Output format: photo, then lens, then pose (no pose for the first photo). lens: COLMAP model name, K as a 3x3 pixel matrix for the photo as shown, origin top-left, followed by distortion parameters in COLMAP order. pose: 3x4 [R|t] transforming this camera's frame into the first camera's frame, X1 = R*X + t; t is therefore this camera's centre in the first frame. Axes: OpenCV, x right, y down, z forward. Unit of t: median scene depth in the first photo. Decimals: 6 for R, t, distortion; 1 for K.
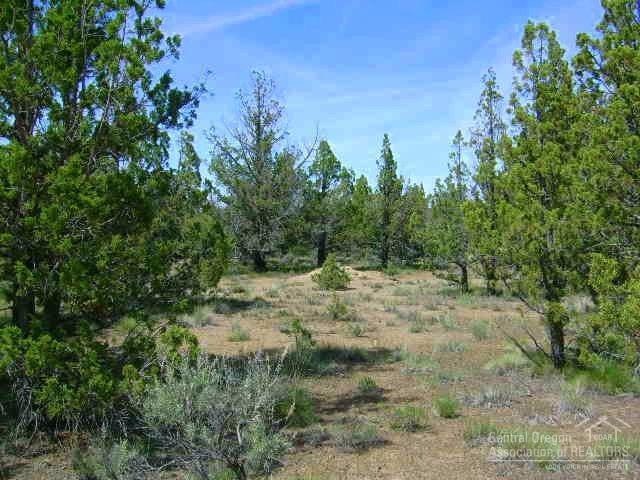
lens RADIAL K [[747.5, 0, 320.0], [0, 747.5, 240.3], [0, 0, 1]] dist [-0.019276, 0.000000]
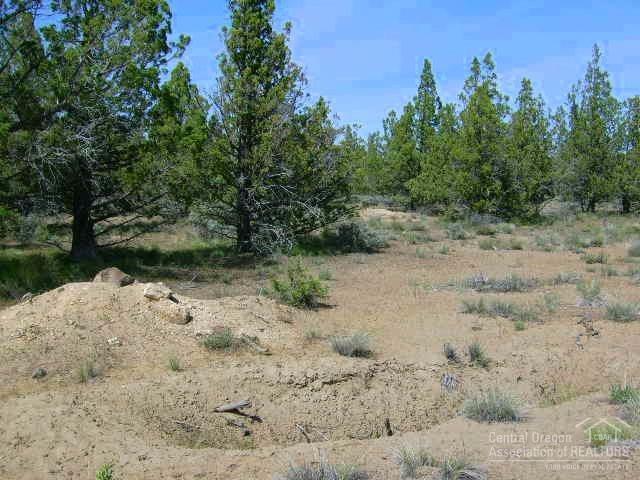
lens RADIAL K [[747.5, 0, 319.7], [0, 747.5, 240.0], [0, 0, 1]] dist [-0.019276, 0.000000]
pose [[0.966059, -0.013000, 0.257993, 0.019715], [-0.000521, 0.998633, 0.052270, 0.008761], [-0.258320, -0.050630, 0.964732, 0.588697]]
